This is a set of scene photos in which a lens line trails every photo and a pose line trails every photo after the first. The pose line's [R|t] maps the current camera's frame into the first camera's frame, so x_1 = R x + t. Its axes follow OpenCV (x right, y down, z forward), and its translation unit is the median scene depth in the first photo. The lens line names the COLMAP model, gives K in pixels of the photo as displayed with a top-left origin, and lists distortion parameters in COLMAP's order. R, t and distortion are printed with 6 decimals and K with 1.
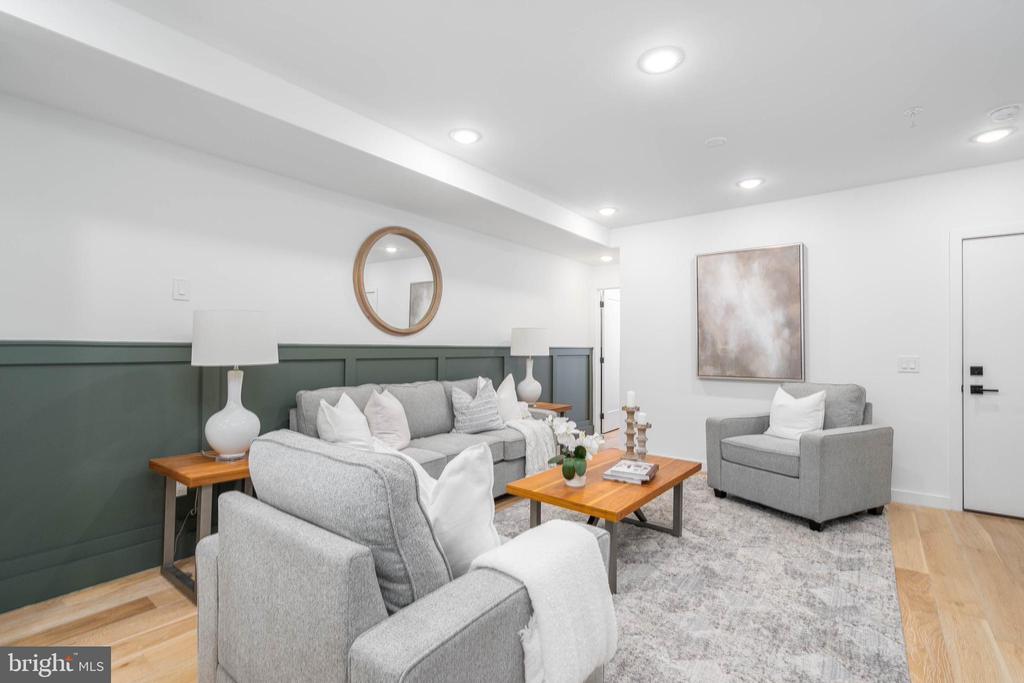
lens RADIAL K [[473.1, 0, 507.6], [0, 473.1, 348.1], [0, 0, 1]] dist [-0.003953, 0.001840]
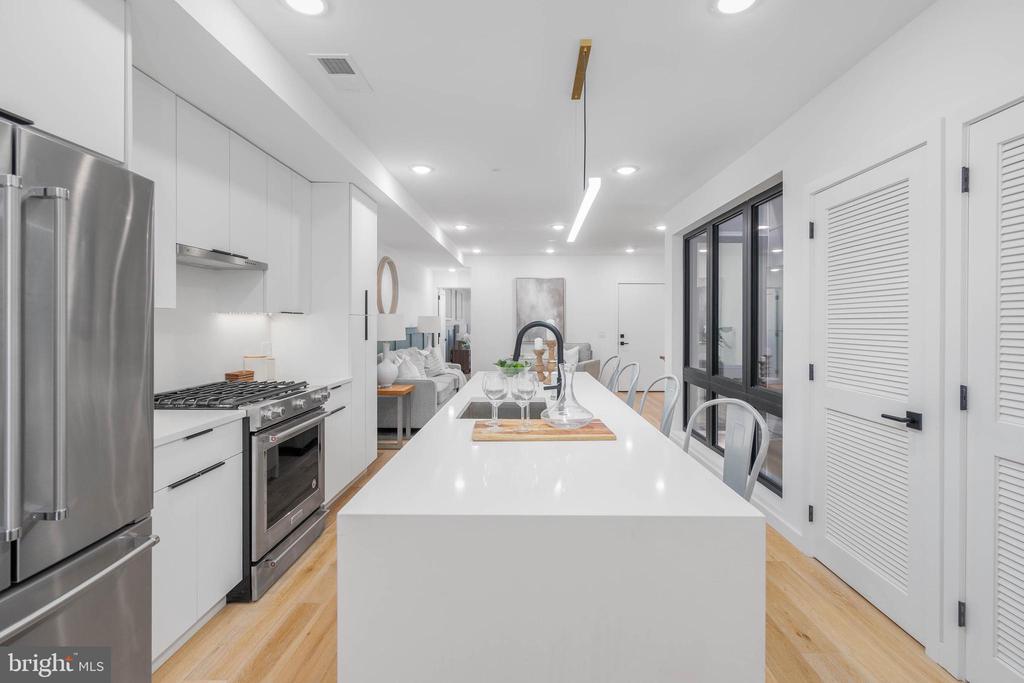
lens RADIAL K [[473.1, 0, 526.4], [0, 473.1, 323.8], [0, 0, 1]] dist [-0.003953, 0.001840]
pose [[0.774361, -0.004677, 0.632727, -0.823469], [0.001431, 0.999983, 0.005641, -0.026211], [-0.632742, -0.003463, 0.774355, -0.522983]]
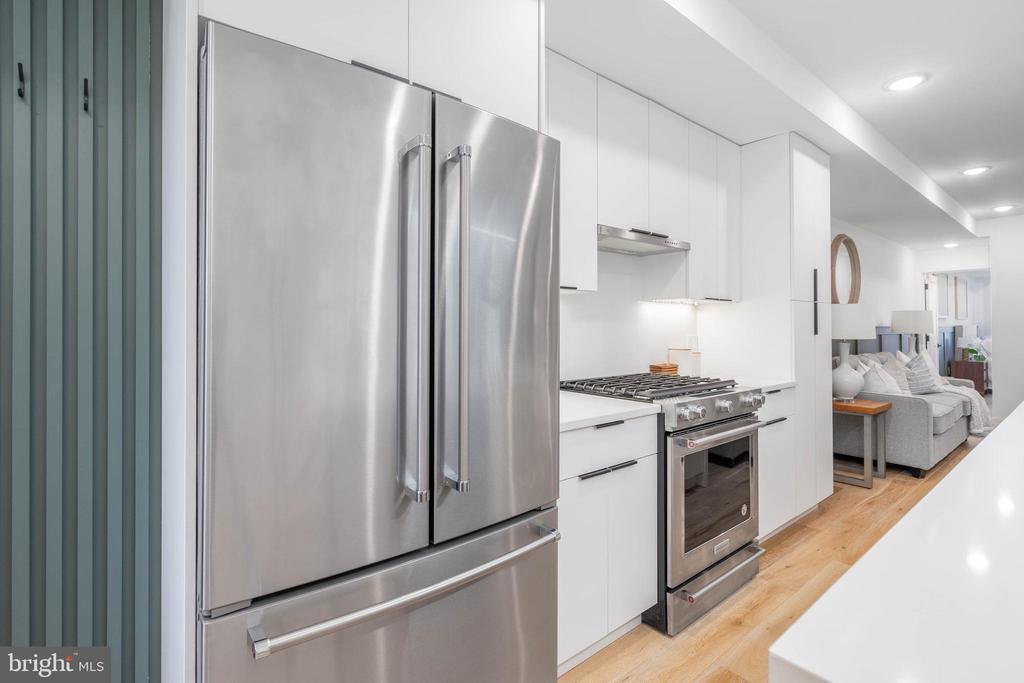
lens RADIAL K [[473.1, 0, 509.0], [0, 473.1, 323.1], [0, 0, 1]] dist [-0.003953, 0.001840]
pose [[0.977365, -0.009601, -0.211343, -0.784276], [0.007376, 0.999909, -0.011313, -0.004849], [0.211432, 0.009499, 0.977346, -0.408329]]
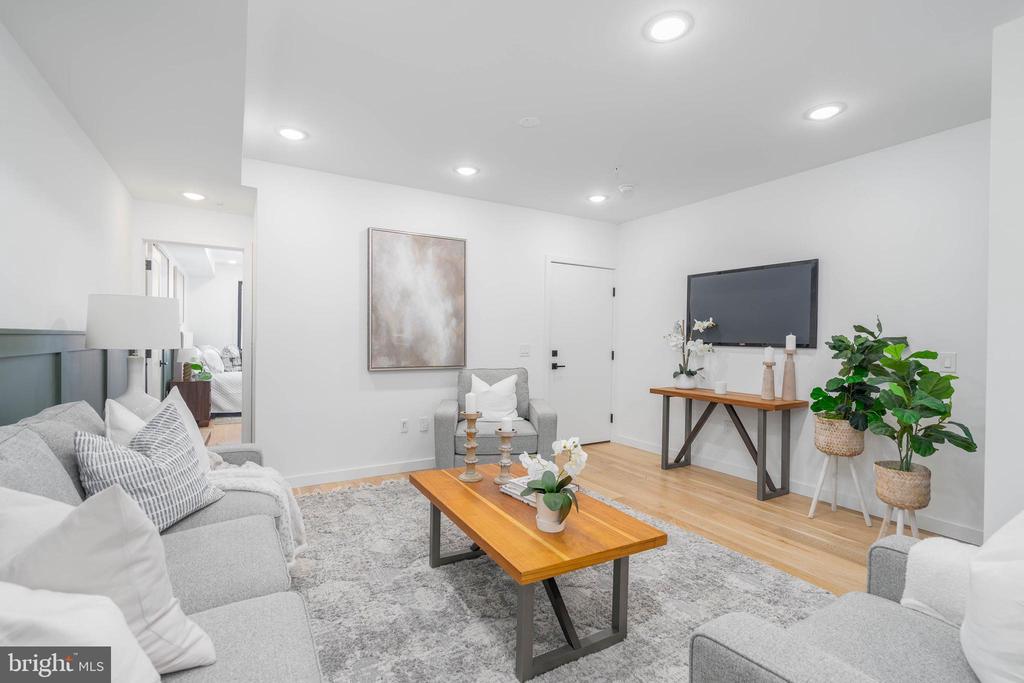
lens RADIAL K [[473.1, 0, 513.7], [0, 473.1, 346.3], [0, 0, 1]] dist [-0.003953, 0.001840]
pose [[0.352635, -0.017749, 0.935592, -0.338006], [-0.010511, 0.999682, 0.022927, -0.004401], [-0.935702, -0.017919, 0.352337, 0.489708]]
